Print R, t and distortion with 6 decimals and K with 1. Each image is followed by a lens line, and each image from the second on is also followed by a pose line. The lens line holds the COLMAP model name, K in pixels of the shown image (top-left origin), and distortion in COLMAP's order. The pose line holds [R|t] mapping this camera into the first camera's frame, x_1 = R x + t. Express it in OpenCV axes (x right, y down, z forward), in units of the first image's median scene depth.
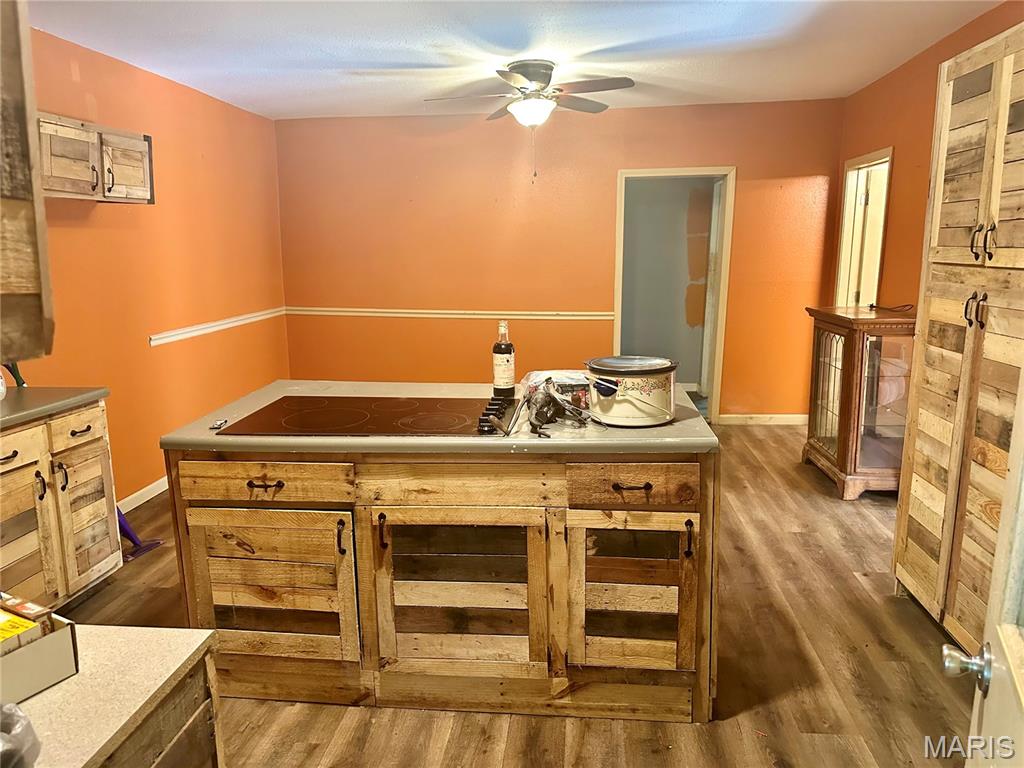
lens RADIAL K [[723.3, 0, 513.6], [0, 723.3, 375.4], [0, 0, 1]] dist [0.008355, -0.010520]
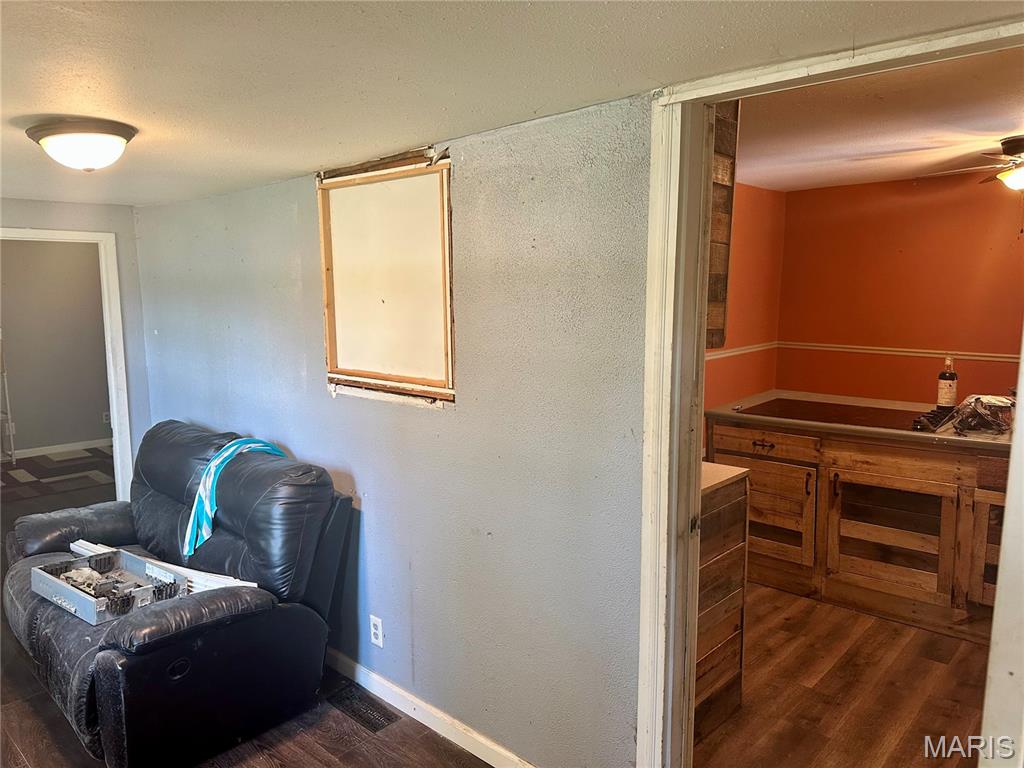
lens RADIAL K [[723.3, 0, 517.1], [0, 723.3, 378.4], [0, 0, 1]] dist [0.008355, -0.010520]
pose [[0.797104, 0.074752, -0.599197, 0.186283], [-0.100591, 0.994881, -0.009700, 0.072135], [0.595404, 0.068006, 0.800543, -0.662221]]
